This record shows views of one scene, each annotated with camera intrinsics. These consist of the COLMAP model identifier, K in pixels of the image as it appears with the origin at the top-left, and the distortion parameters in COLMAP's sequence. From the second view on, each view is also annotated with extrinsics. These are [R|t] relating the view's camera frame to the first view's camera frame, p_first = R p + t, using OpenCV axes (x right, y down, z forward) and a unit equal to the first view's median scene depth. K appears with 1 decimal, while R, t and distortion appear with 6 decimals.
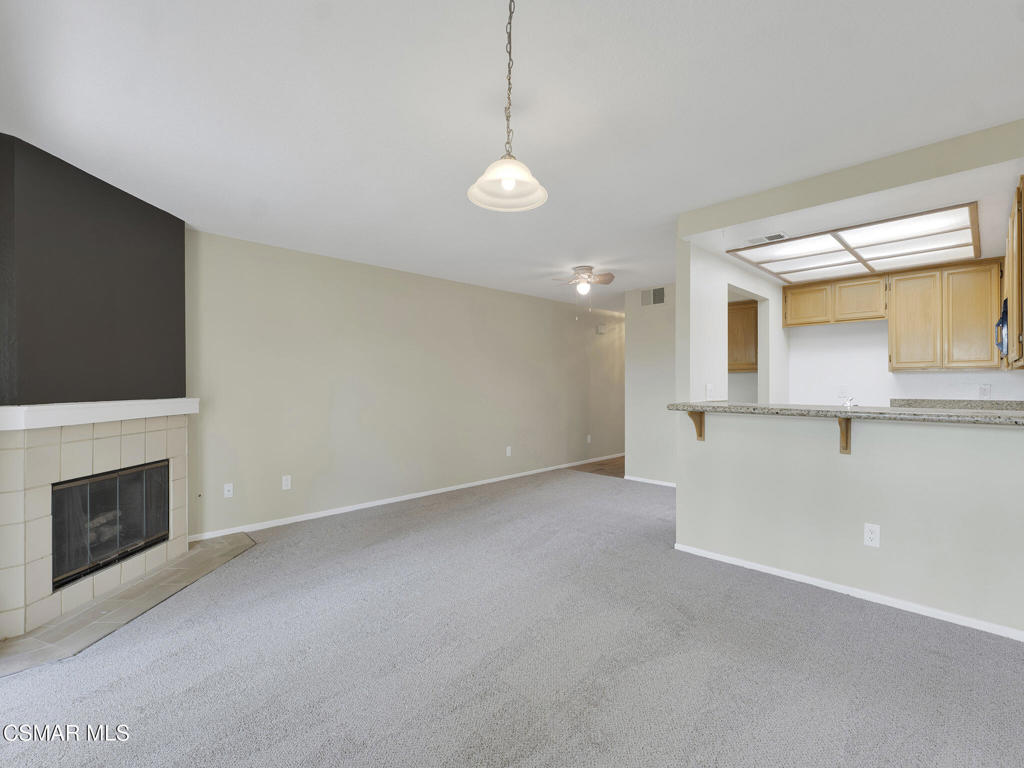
lens RADIAL K [[458.3, 0, 508.3], [0, 458.3, 384.9], [0, 0, 1]] dist [0.000756, -0.000300]
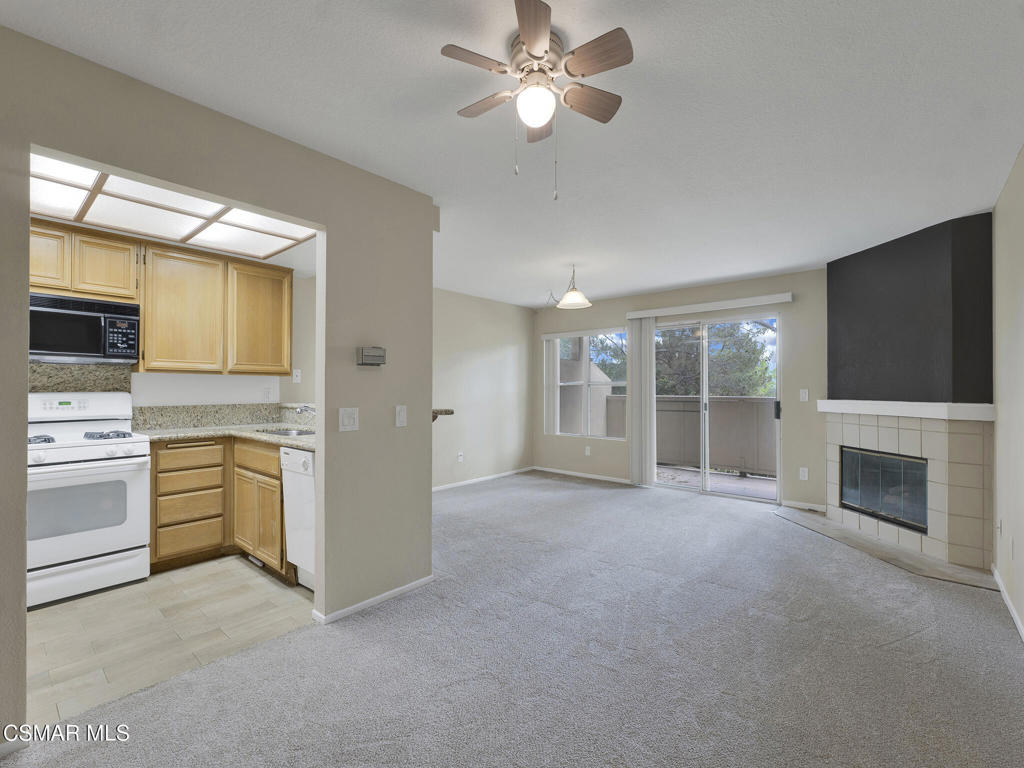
lens RADIAL K [[458.3, 0, 508.3], [0, 458.3, 384.9], [0, 0, 1]] dist [0.000756, -0.000300]
pose [[-0.996721, -0.001405, -0.080903, 0.266953], [-0.000812, 0.999973, -0.007357, -0.001372], [0.080912, -0.007267, -0.996695, 1.695763]]
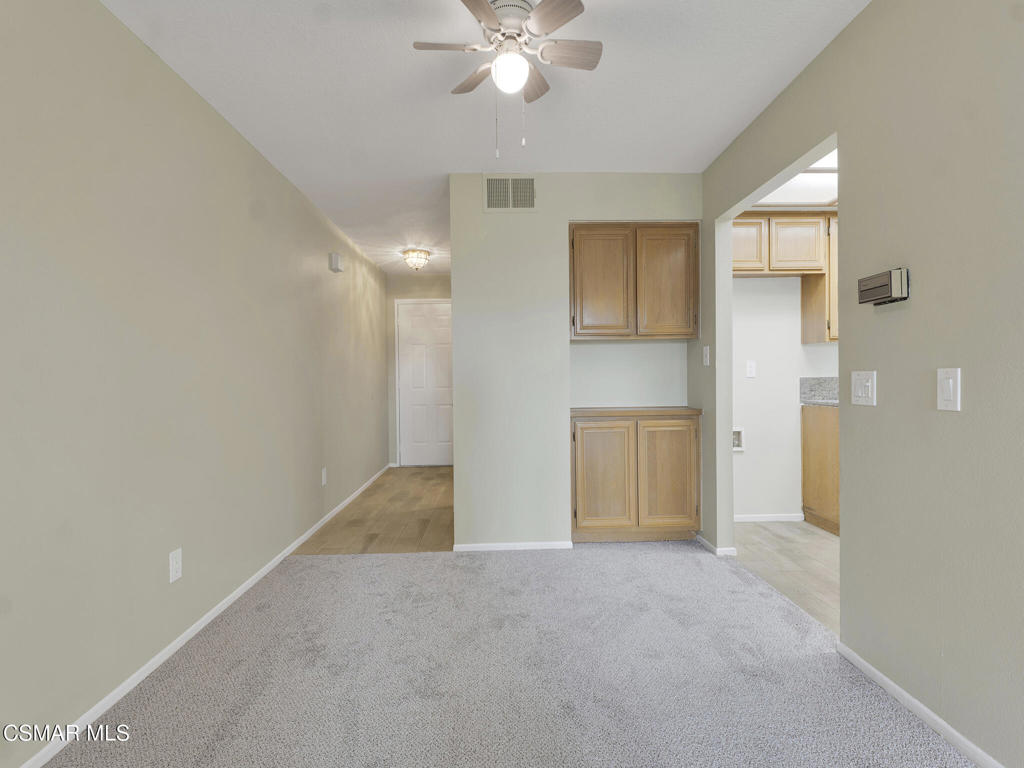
lens RADIAL K [[475.8, 0, 512.0], [0, 475.8, 384.0], [0, 0, 1]] dist [0.001108, -0.000023]
pose [[0.674106, -0.017947, 0.738416, -0.132674], [0.013734, 0.999836, 0.011762, 0.028404], [-0.738507, 0.002212, 0.674243, 0.955439]]
